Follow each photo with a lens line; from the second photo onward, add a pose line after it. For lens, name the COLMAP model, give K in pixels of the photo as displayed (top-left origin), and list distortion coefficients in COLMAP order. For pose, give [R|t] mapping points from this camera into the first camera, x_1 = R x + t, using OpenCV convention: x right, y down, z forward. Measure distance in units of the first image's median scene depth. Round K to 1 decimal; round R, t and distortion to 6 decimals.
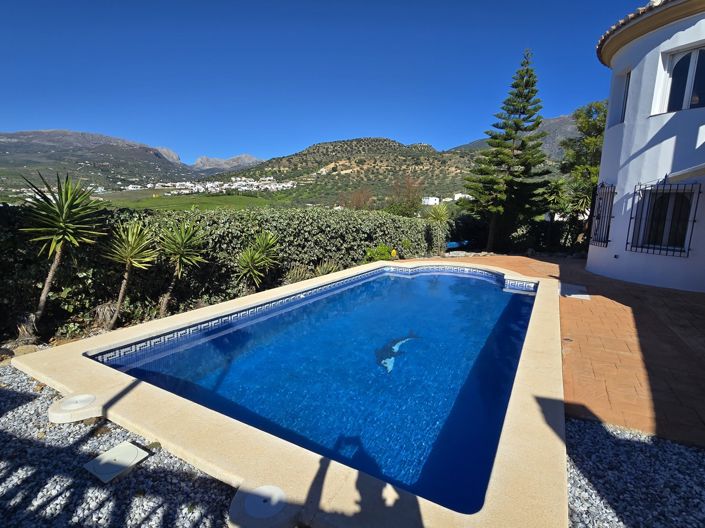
lens RADIAL K [[389.5, 0, 336.9], [0, 389.5, 253.9], [0, 0, 1]] dist [0.007572, -0.001320]
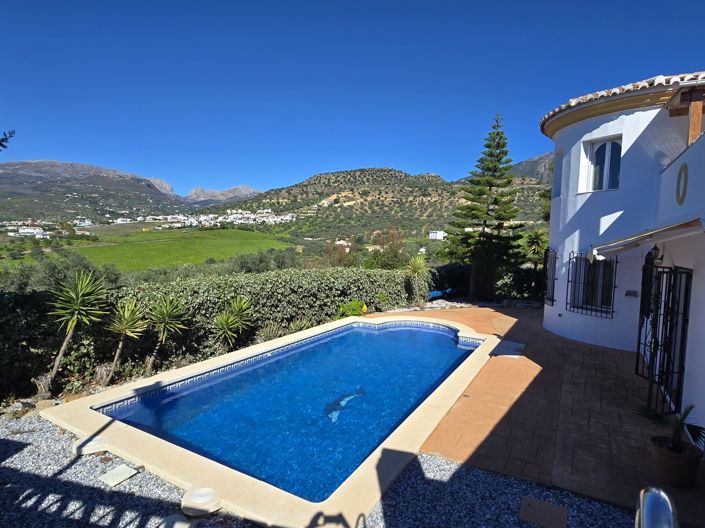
lens RADIAL K [[424.1, 0, 338.9], [0, 424.1, 249.0], [0, 0, 1]] dist [0.007804, -0.004520]
pose [[0.999992, 0.000419, -0.003959, 0.055769], [-0.000803, 0.995250, -0.097349, -0.036901], [0.003900, 0.097351, 0.995242, -0.129685]]
